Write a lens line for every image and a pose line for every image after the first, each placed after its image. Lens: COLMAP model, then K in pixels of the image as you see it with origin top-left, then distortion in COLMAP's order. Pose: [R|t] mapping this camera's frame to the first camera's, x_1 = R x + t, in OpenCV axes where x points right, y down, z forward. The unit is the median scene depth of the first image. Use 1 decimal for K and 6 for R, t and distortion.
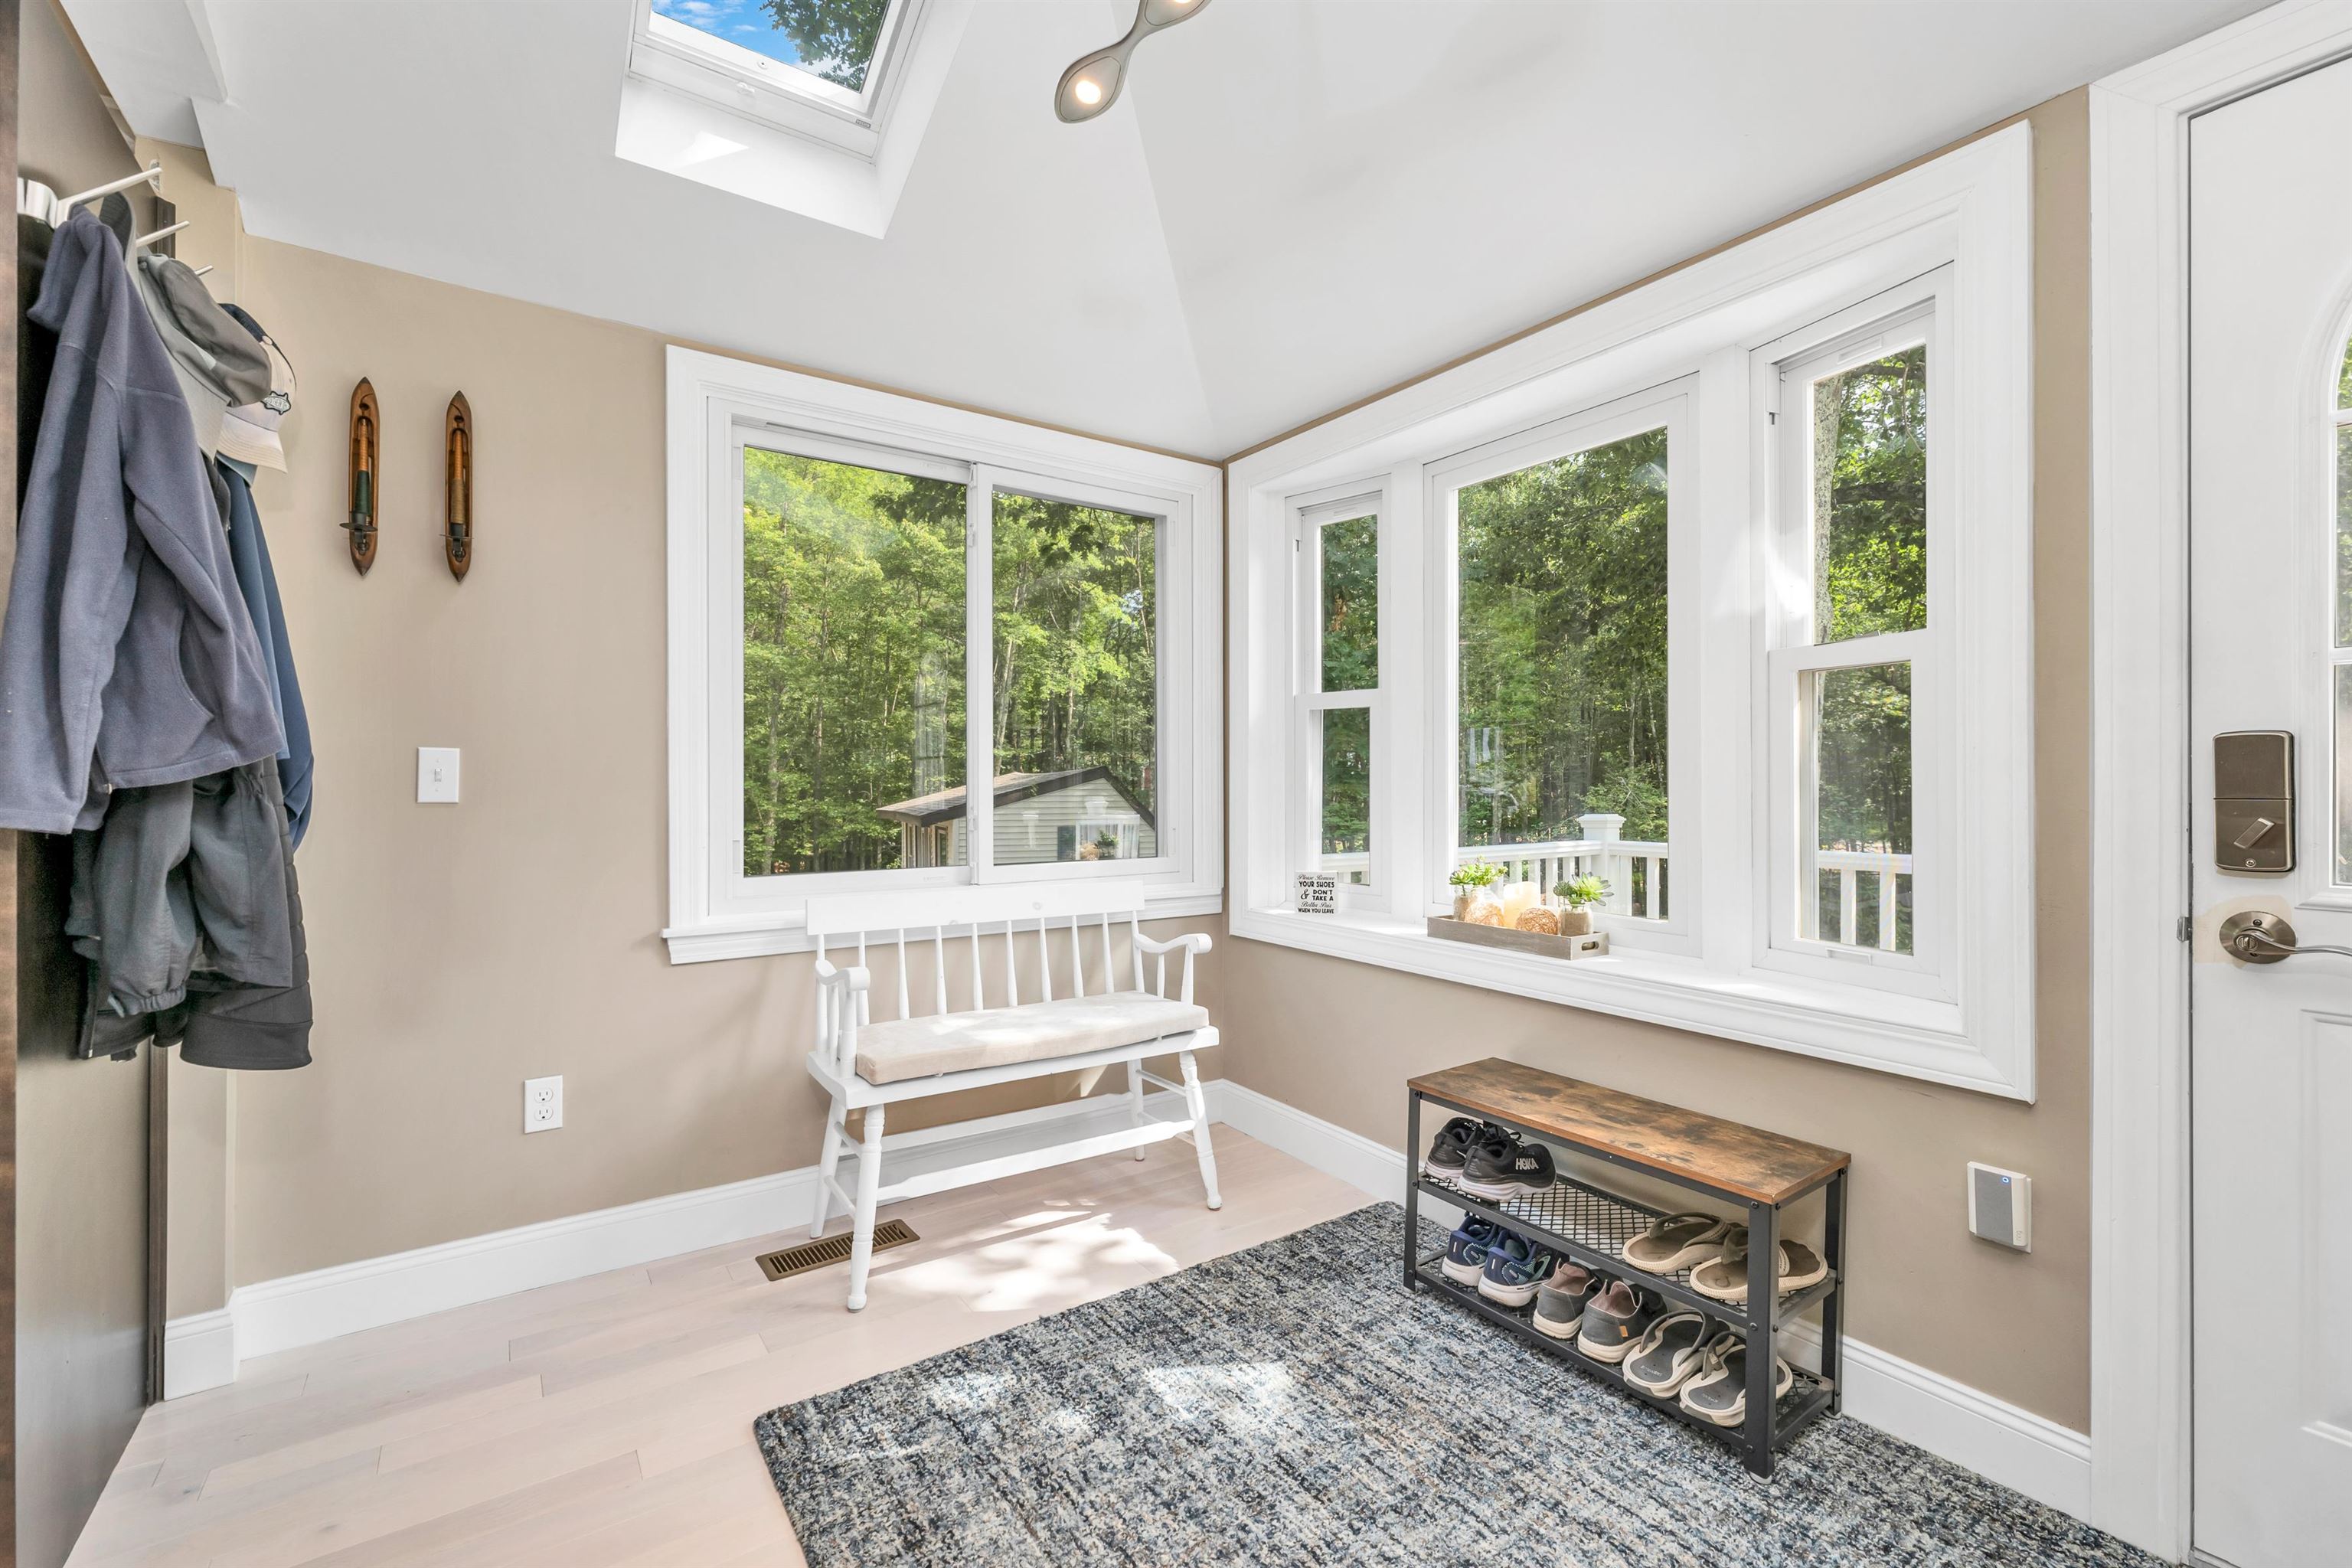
lens RADIAL K [[984.4, 0, 1180.7], [0, 984.4, 790.1], [0, 0, 1]] dist [0.007632, -0.000495]
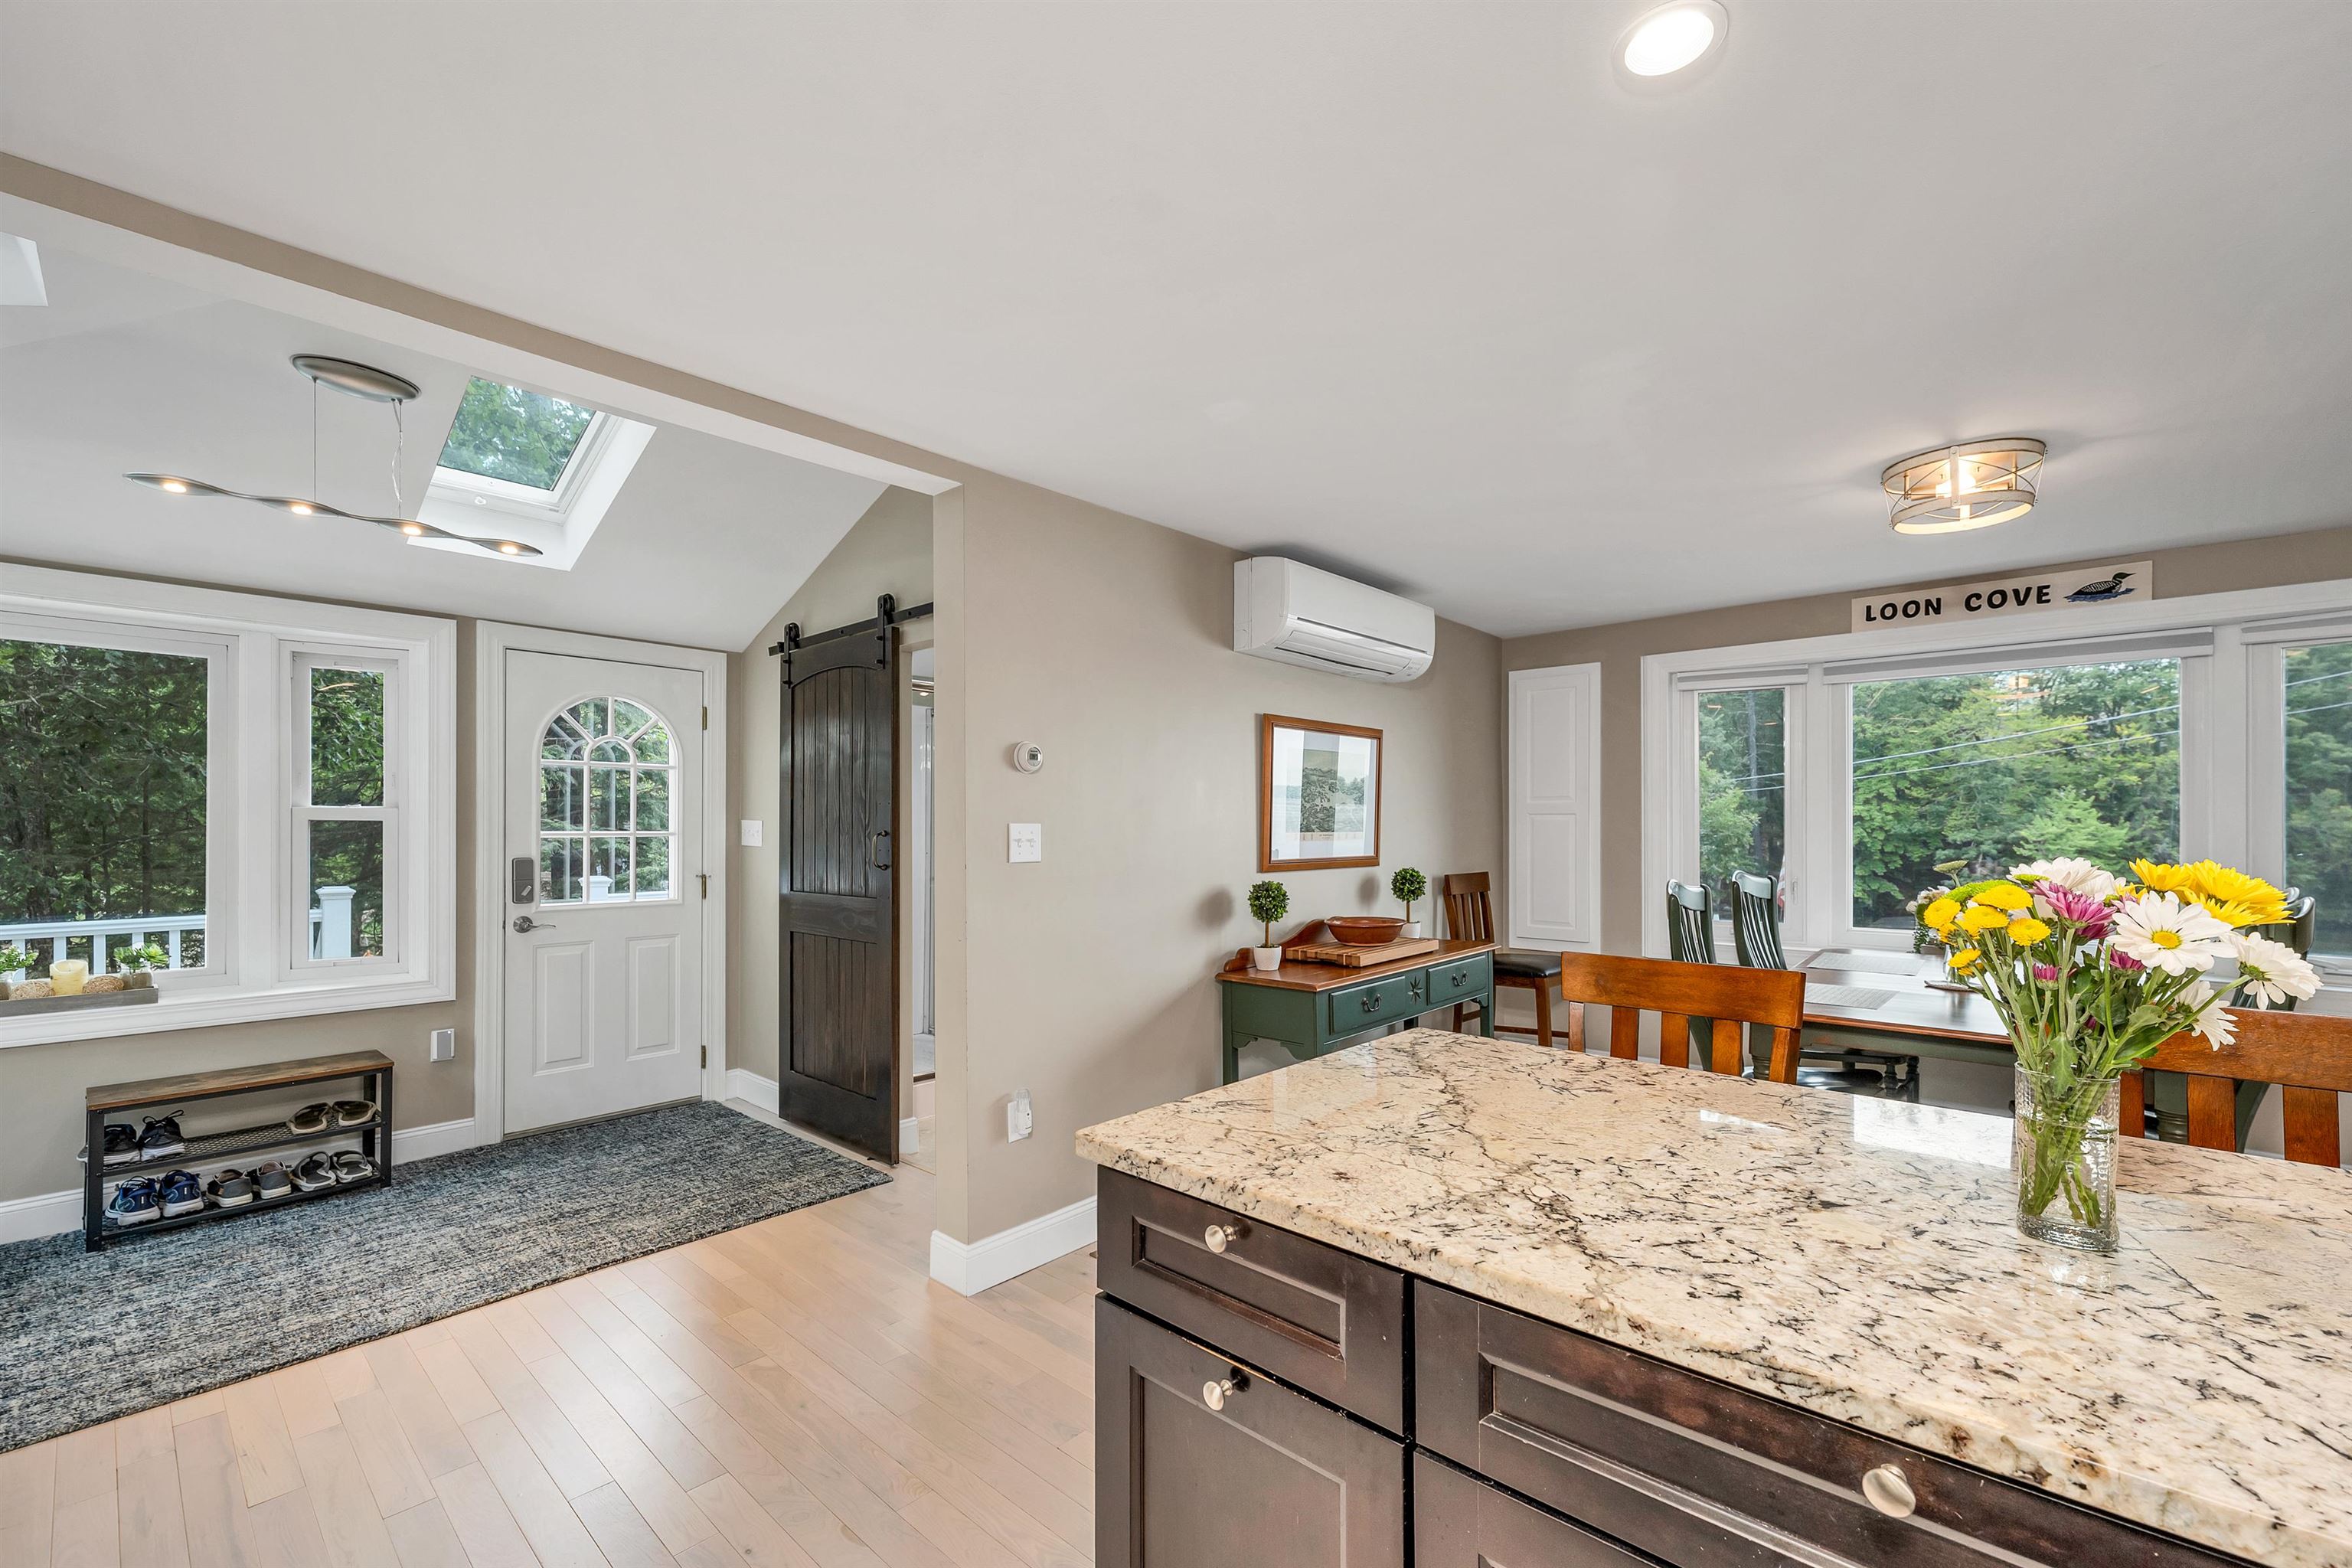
lens RADIAL K [[984.4, 0, 1189.3], [0, 984.4, 817.8], [0, 0, 1]] dist [0.007632, -0.000495]
pose [[-0.224475, 0.003953, 0.974472, -2.127778], [-0.000192, 0.999992, -0.004101, -0.152961], [-0.974480, -0.001107, -0.224473, -0.292116]]
